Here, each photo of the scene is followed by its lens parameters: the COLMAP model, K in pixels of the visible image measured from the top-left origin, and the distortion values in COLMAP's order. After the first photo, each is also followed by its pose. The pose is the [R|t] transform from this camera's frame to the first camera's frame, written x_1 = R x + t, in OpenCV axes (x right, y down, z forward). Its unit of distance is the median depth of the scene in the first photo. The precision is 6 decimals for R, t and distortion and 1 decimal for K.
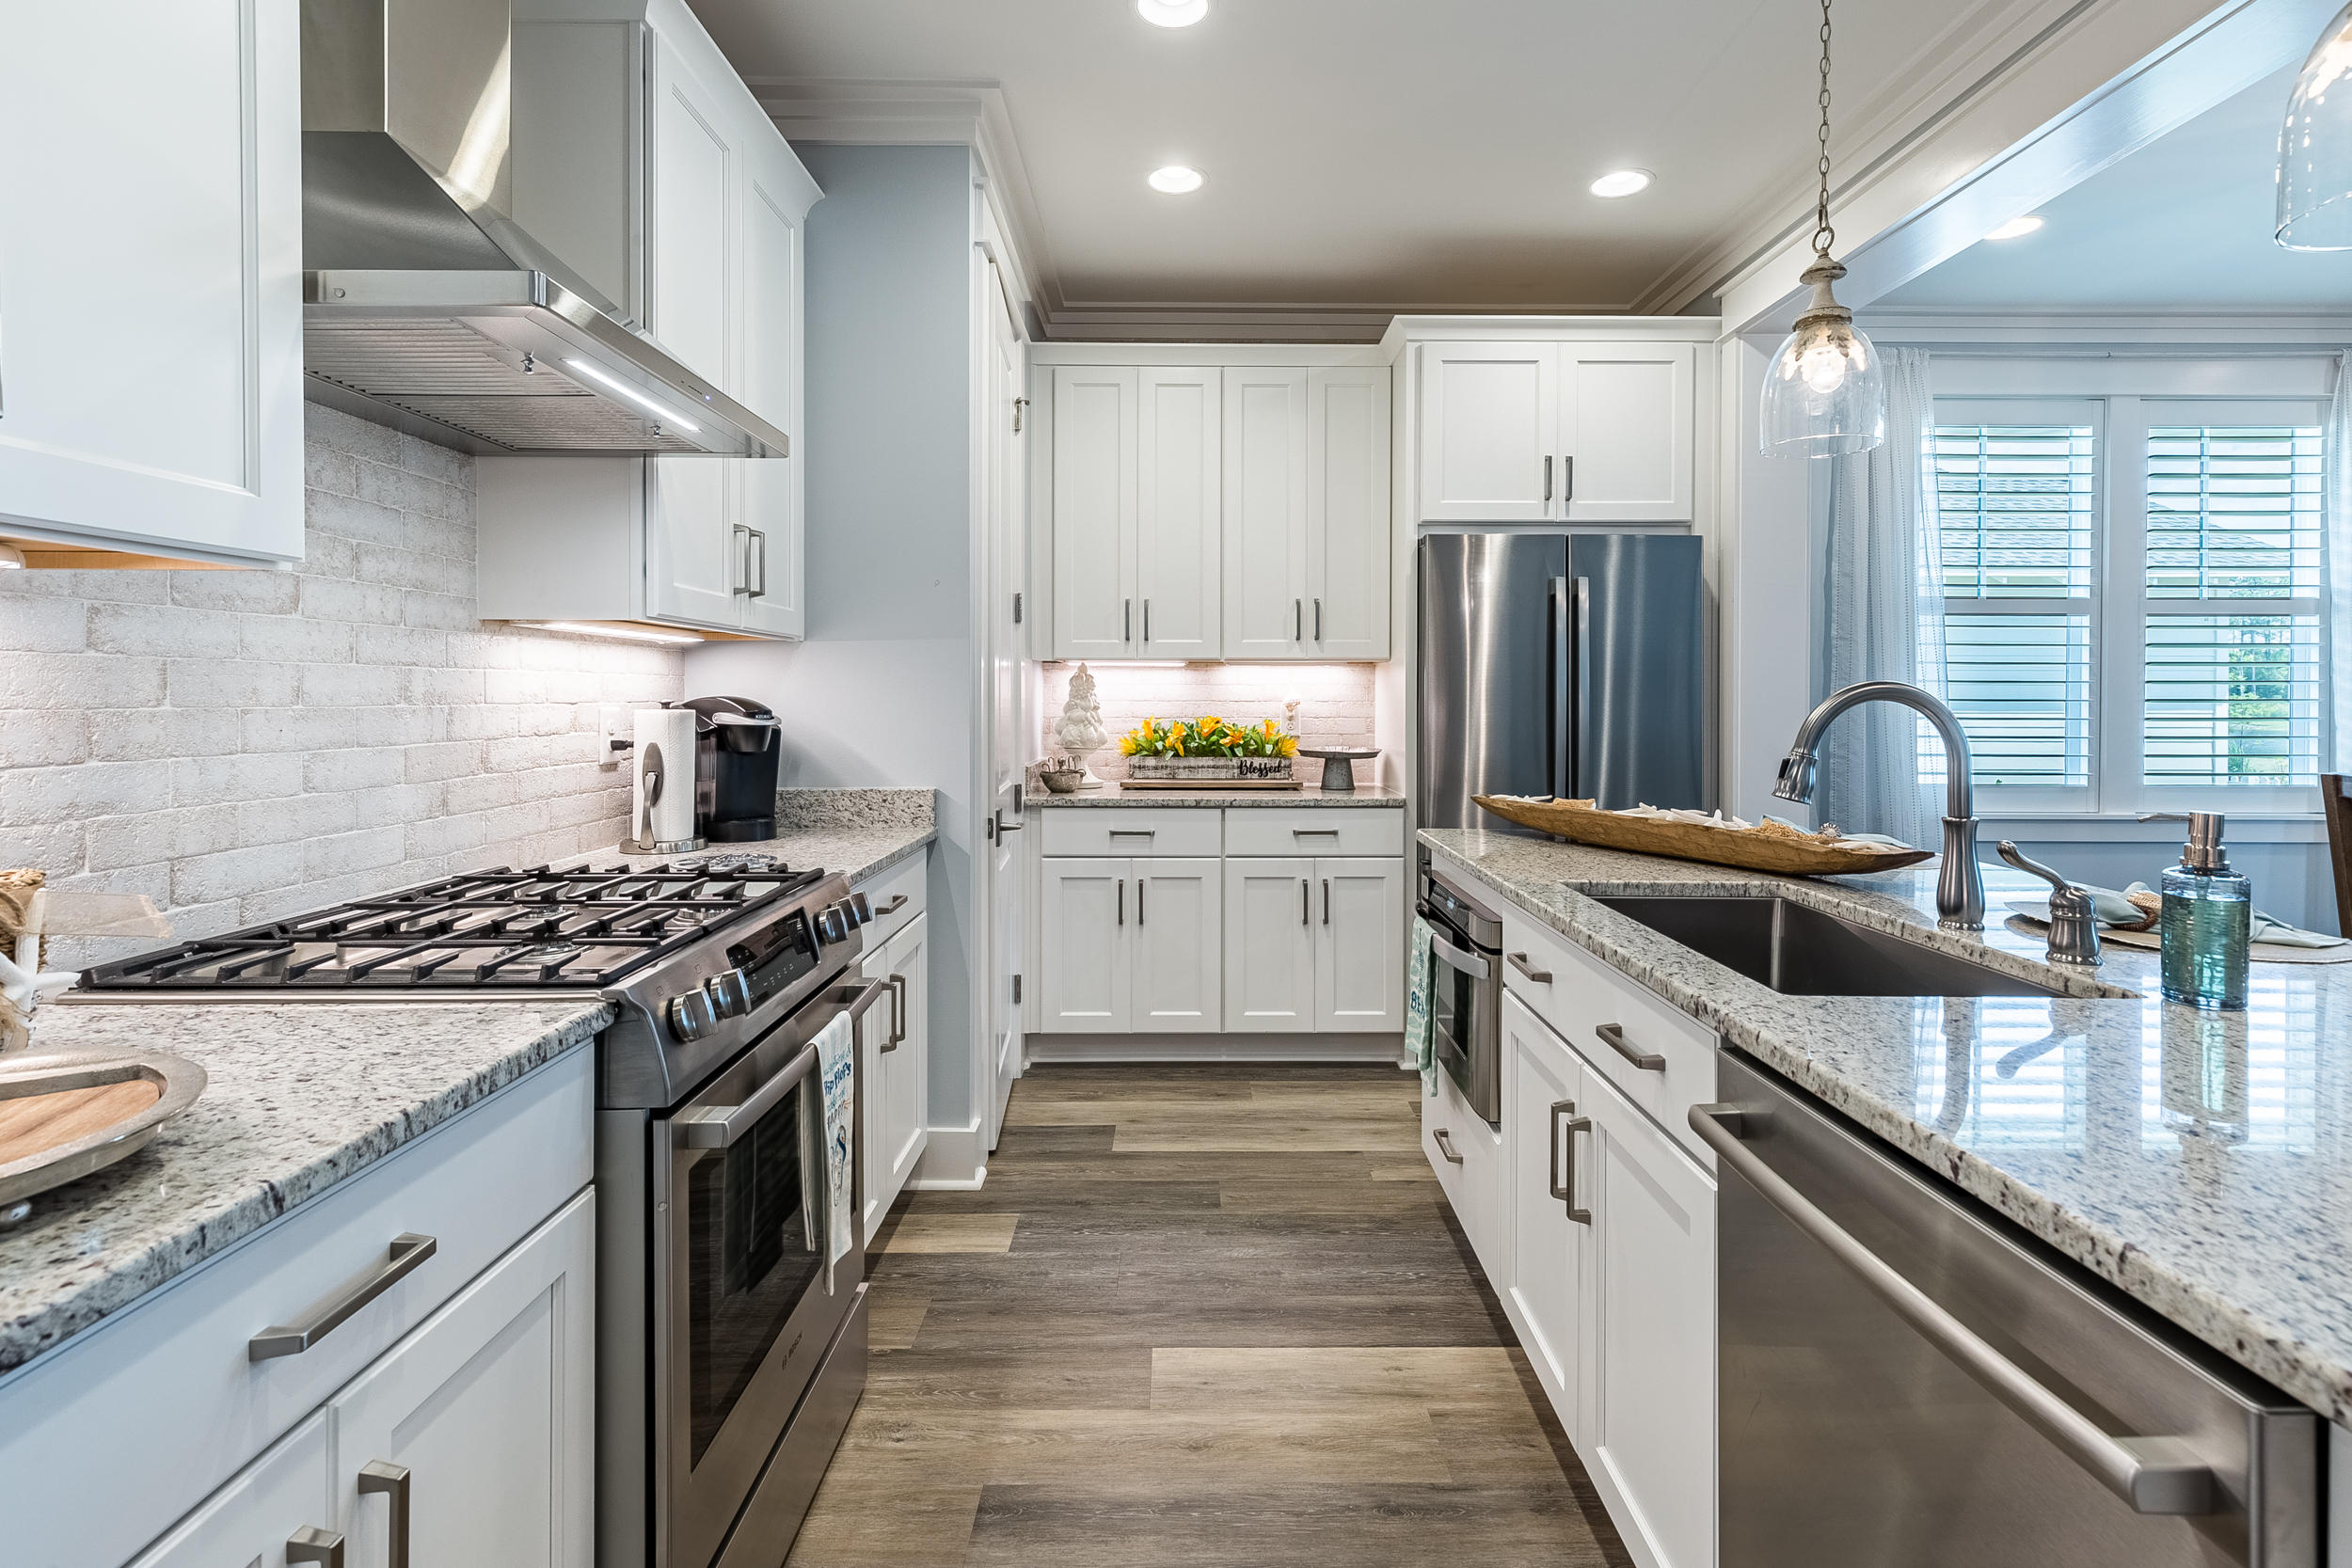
lens RADIAL K [[1104.3, 0, 1182.8], [0, 1104.3, 702.5], [0, 0, 1]] dist [0.009928, -0.000749]
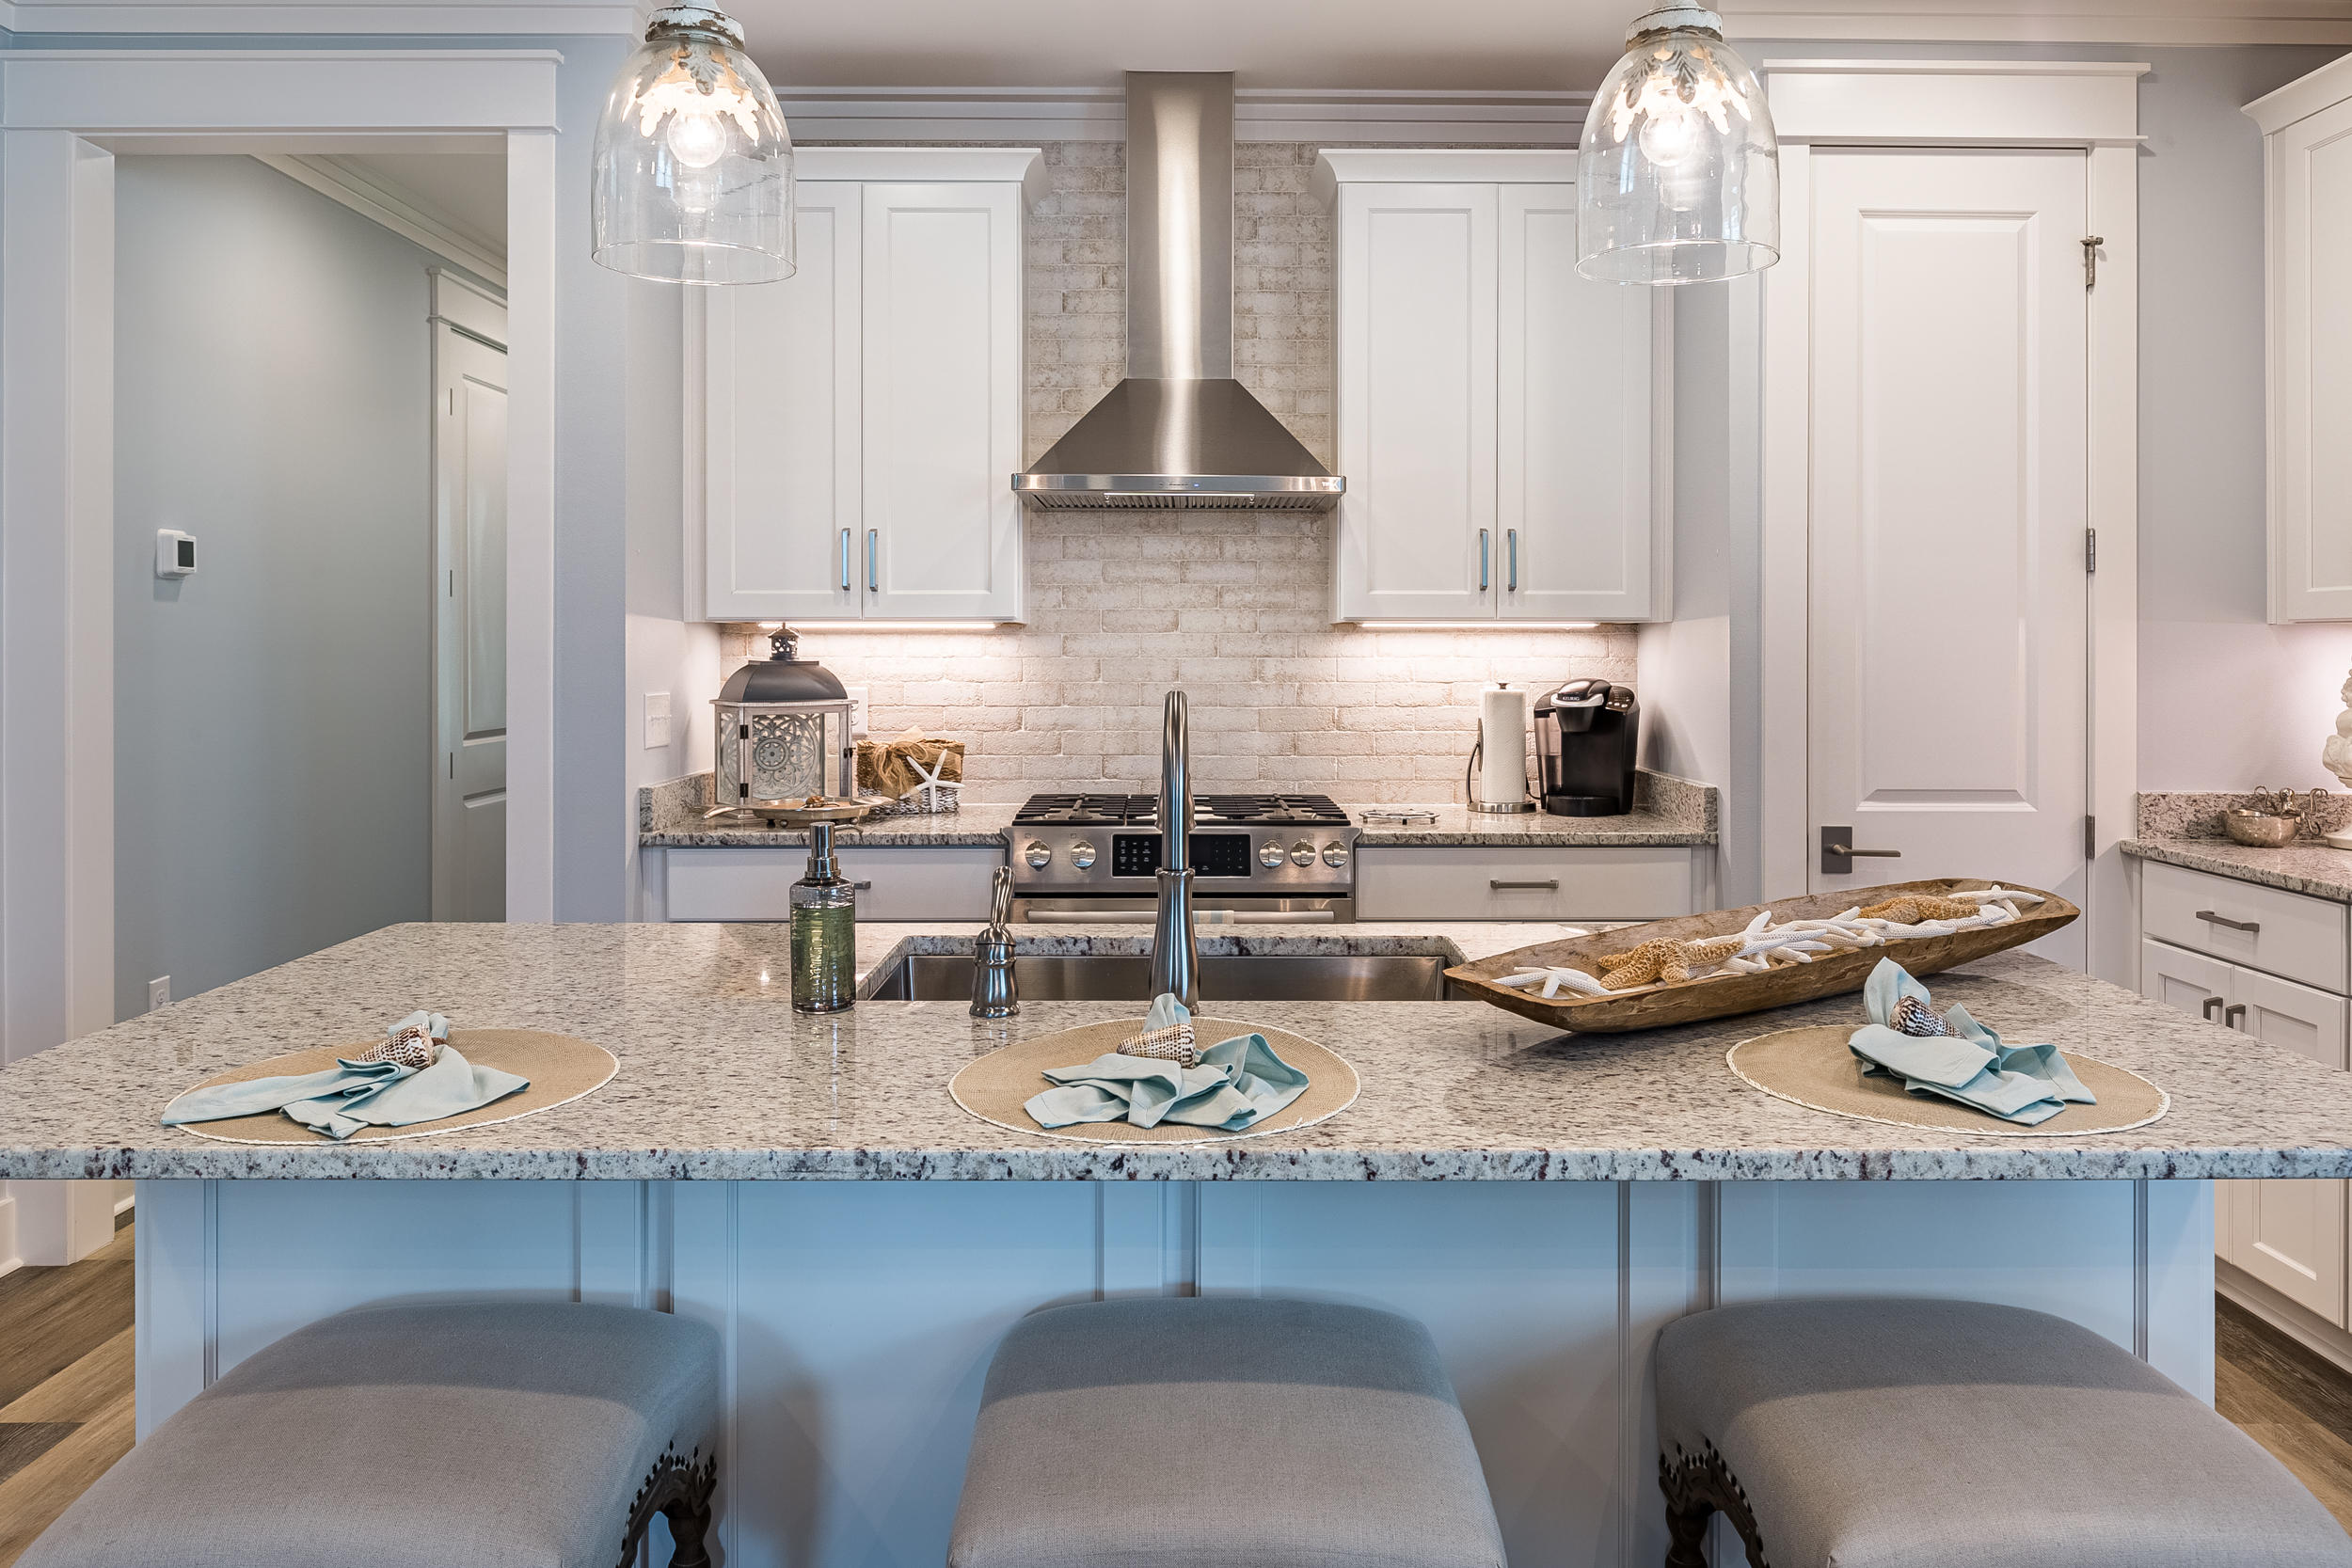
lens RADIAL K [[1597.0, 0, 1184.9], [0, 1597.0, 646.4], [0, 0, 1]] dist [0.003285, -0.004110]
pose [[0.008472, -0.001838, -0.999962, 1.071751], [-0.007599, 0.999969, -0.001902, -0.029292], [0.999935, 0.007615, 0.008458, 0.585371]]
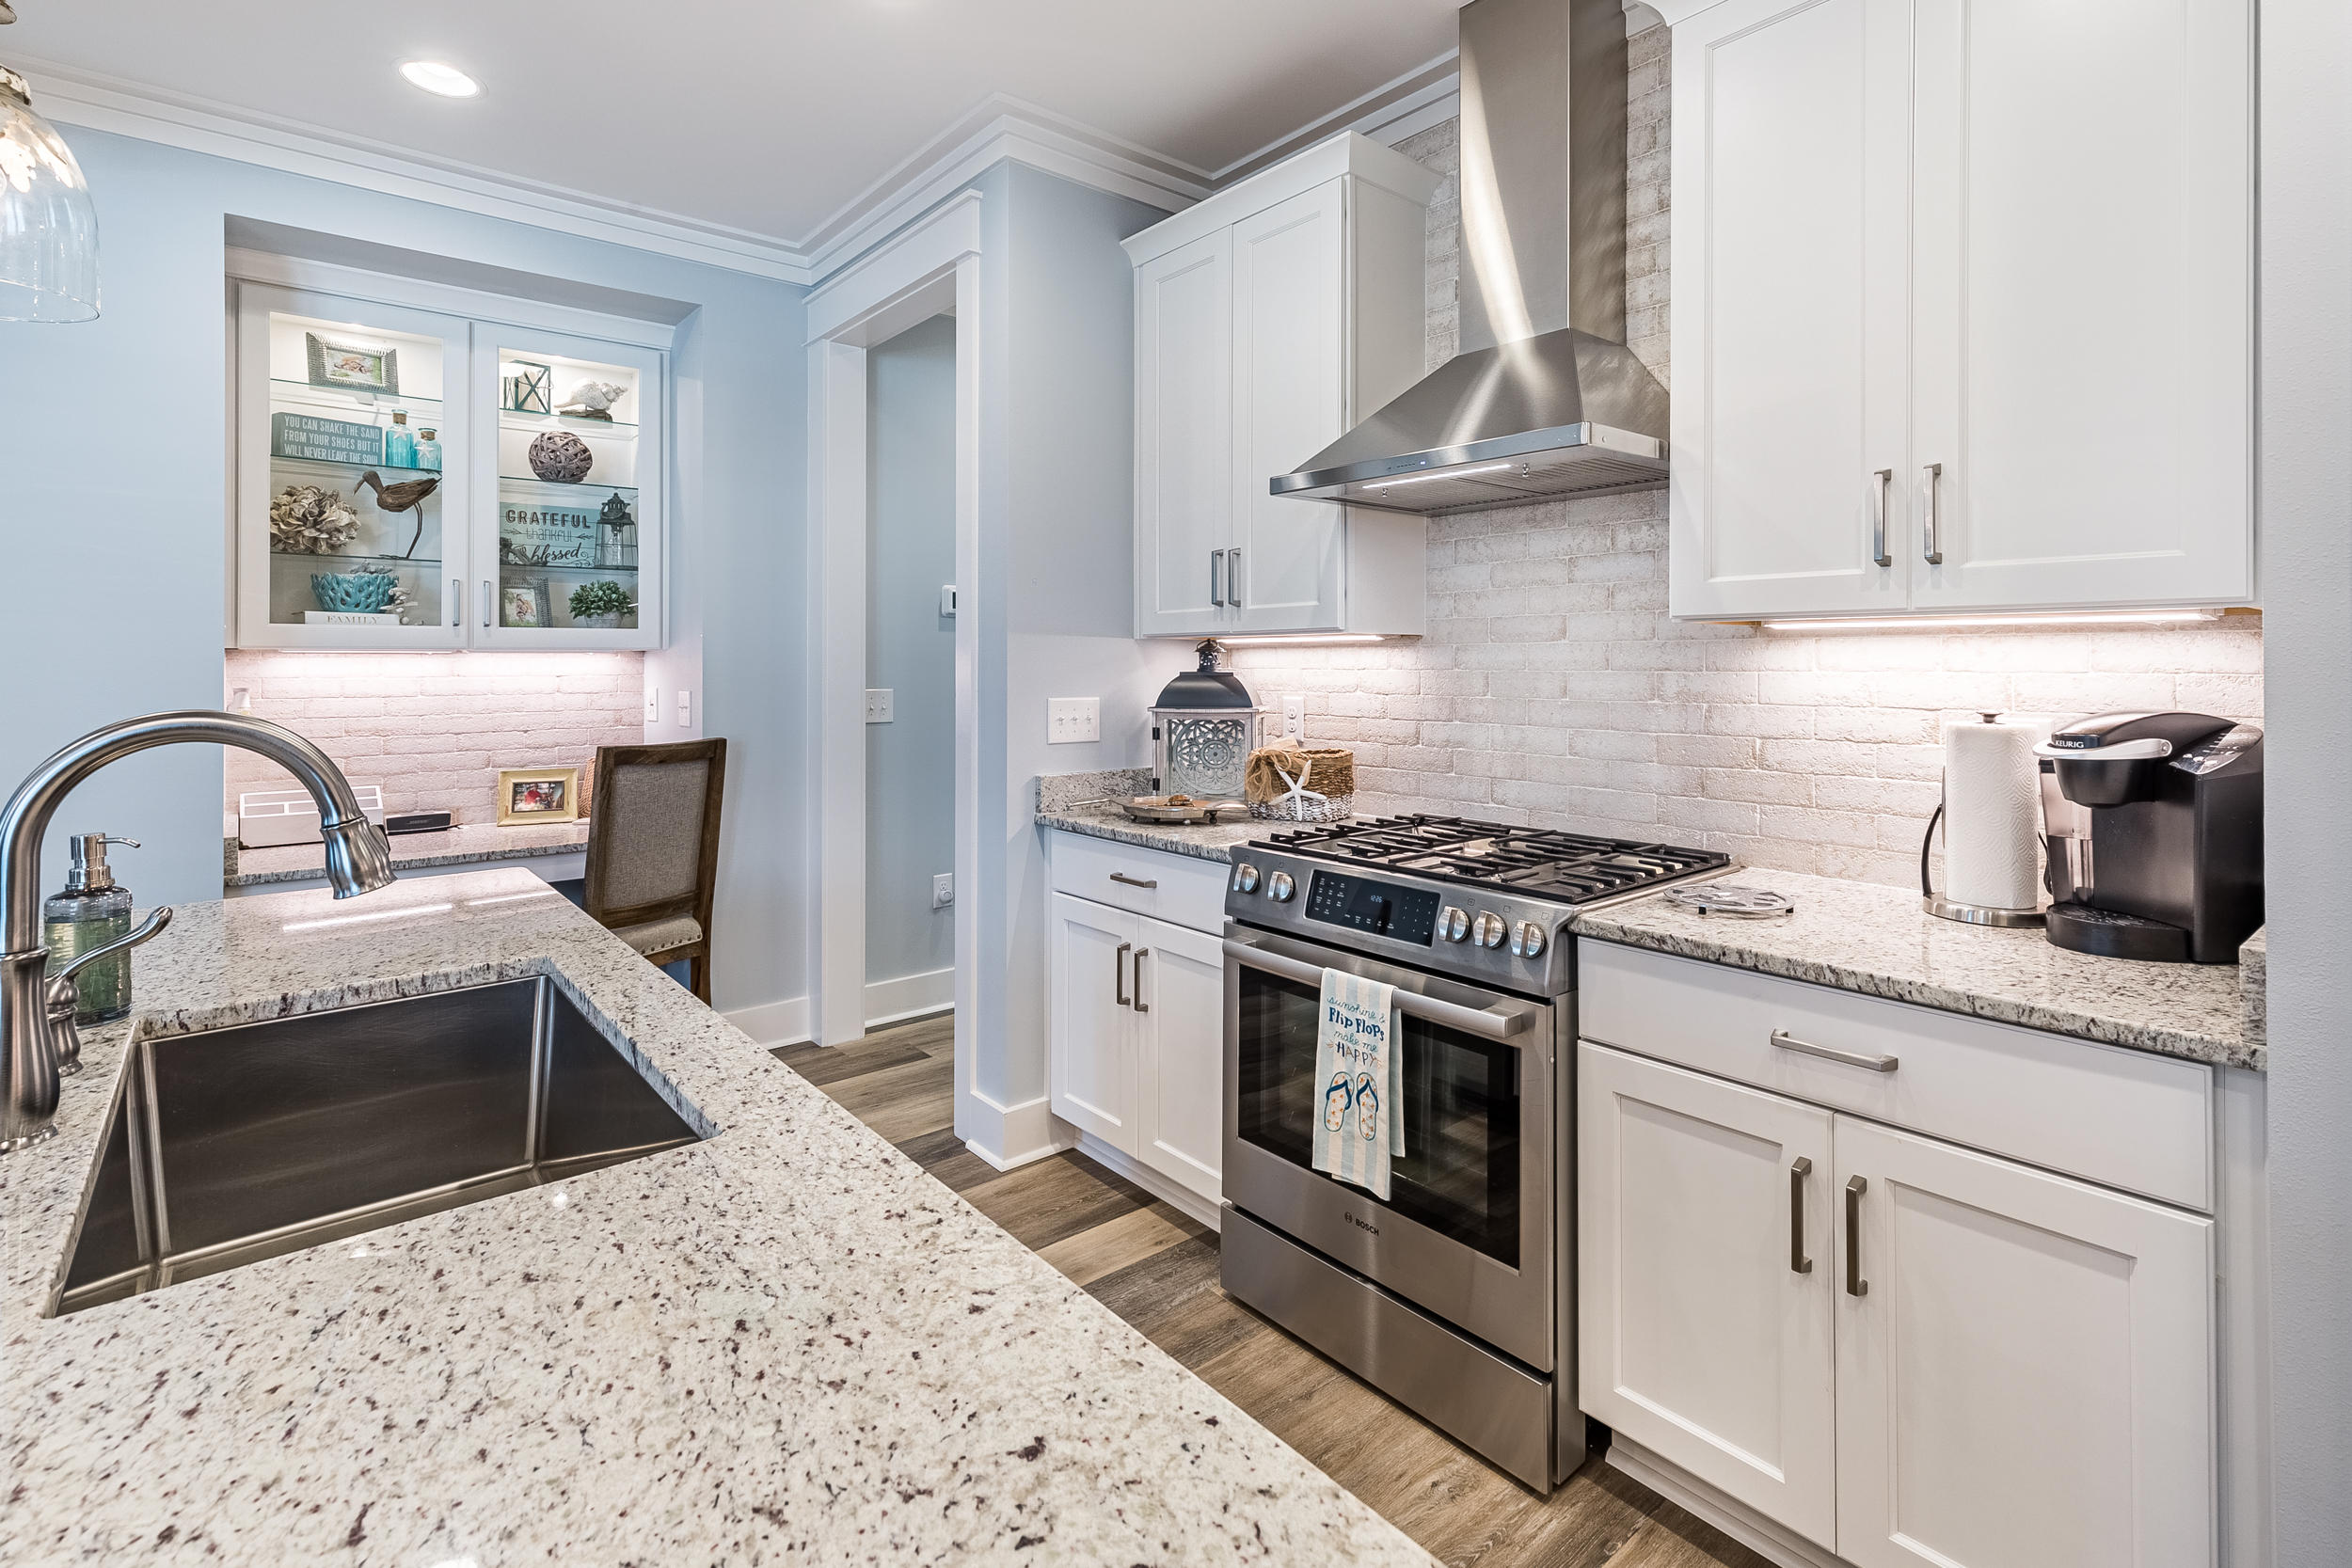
lens RADIAL K [[1113.5, 0, 1189.5], [0, 1113.5, 660.0], [0, 0, 1]] dist [0.017331, -0.000422]
pose [[-0.759054, -0.002516, -0.651023, 0.366135], [-0.004737, 0.999987, 0.001659, -0.030275], [0.651010, 0.004343, -0.759056, 1.089556]]
